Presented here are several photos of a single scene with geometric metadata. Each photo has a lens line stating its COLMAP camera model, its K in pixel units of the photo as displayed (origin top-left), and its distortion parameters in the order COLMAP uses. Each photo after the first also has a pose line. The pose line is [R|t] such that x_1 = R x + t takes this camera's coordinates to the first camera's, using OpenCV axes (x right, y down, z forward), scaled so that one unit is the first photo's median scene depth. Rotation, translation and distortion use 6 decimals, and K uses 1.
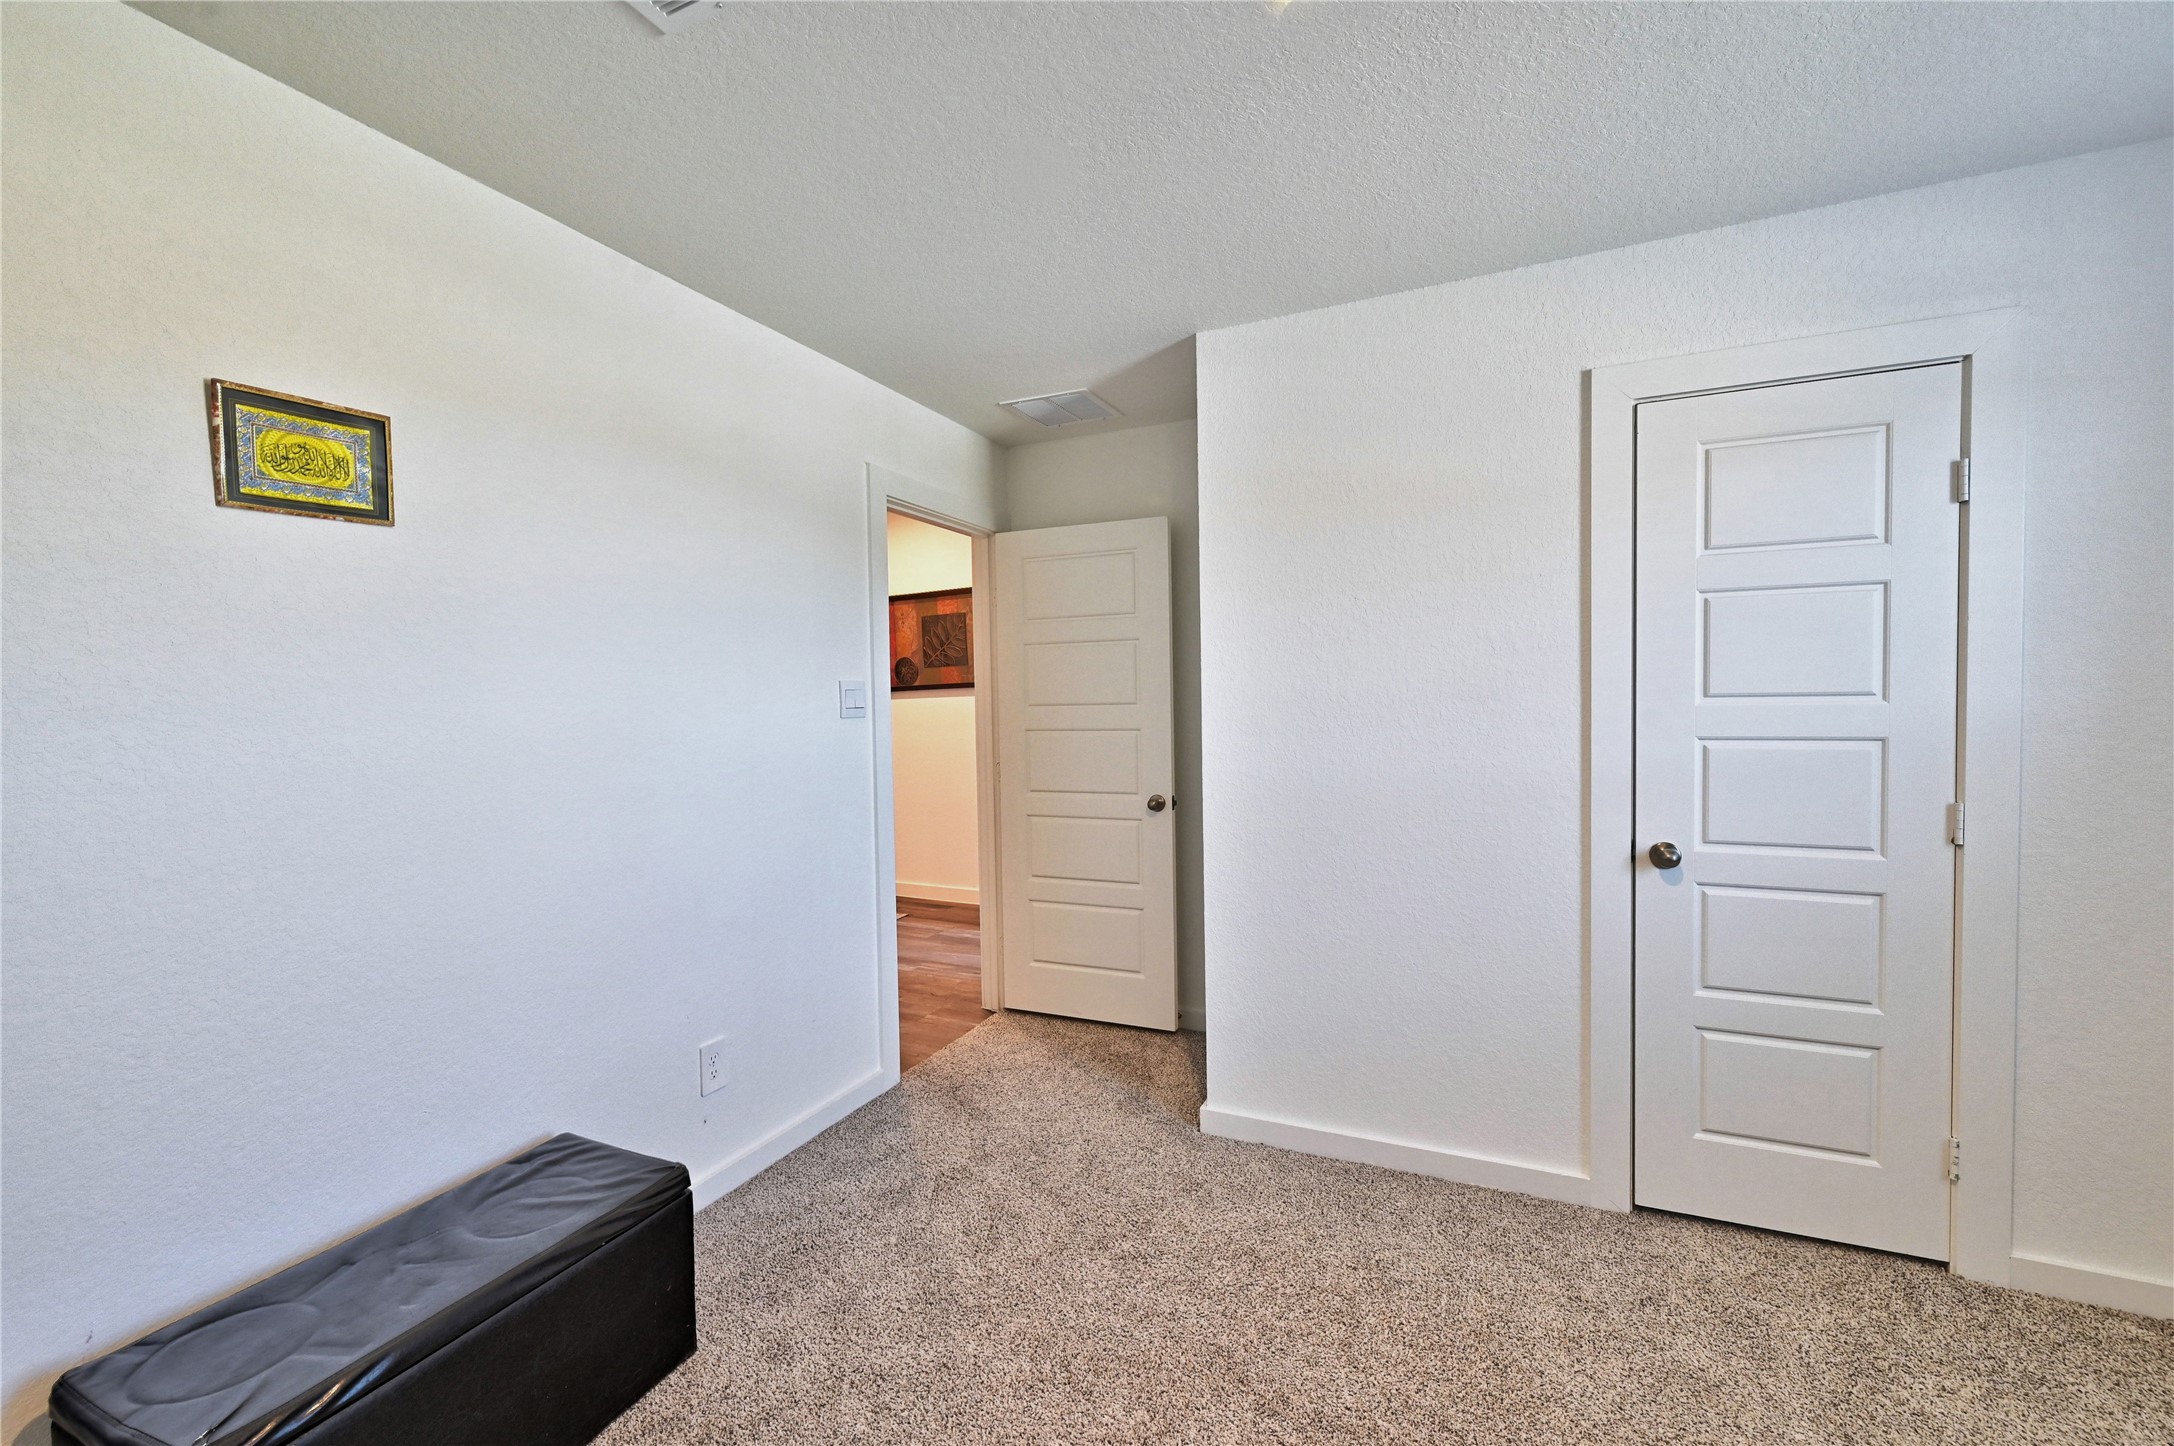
lens RADIAL K [[875.2, 0, 1087.0], [0, 875.2, 723.0], [0, 0, 1]] dist [0.000135, -0.000297]
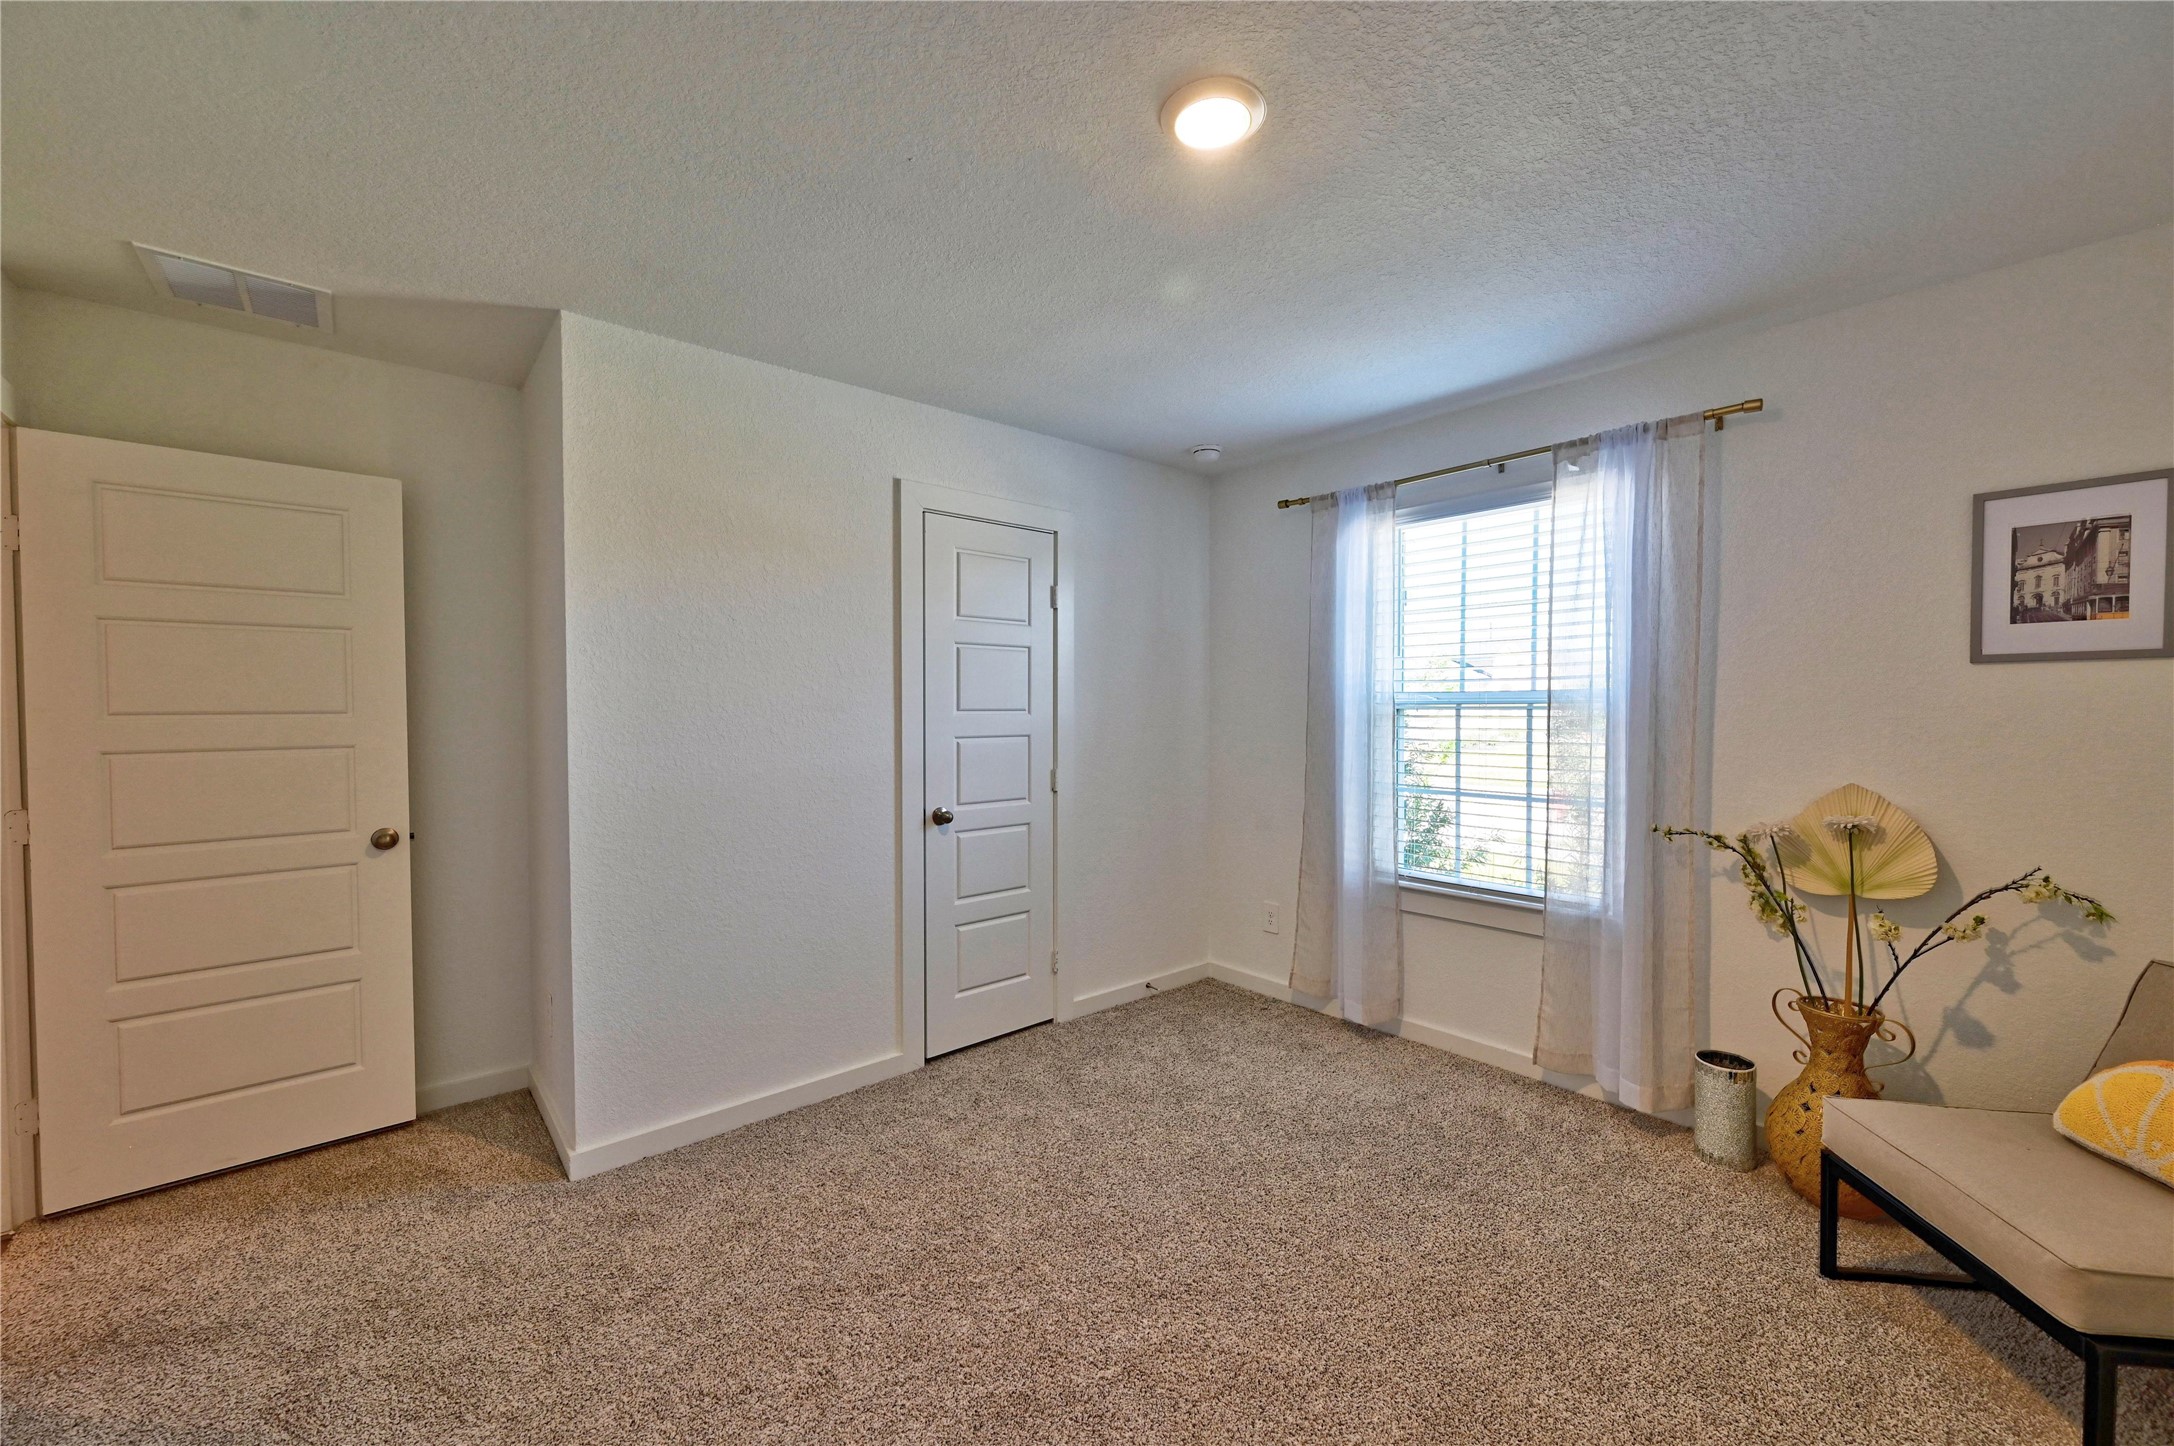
lens RADIAL K [[851.2, 0, 1087.0], [0, 851.2, 723.0], [0, 0, 1]] dist [0.000375, 0.000102]
pose [[0.412181, -0.003849, 0.911094, -0.559846], [0.018638, 0.999817, -0.004208, 0.002617], [-0.910911, 0.018716, 0.412178, 0.164745]]
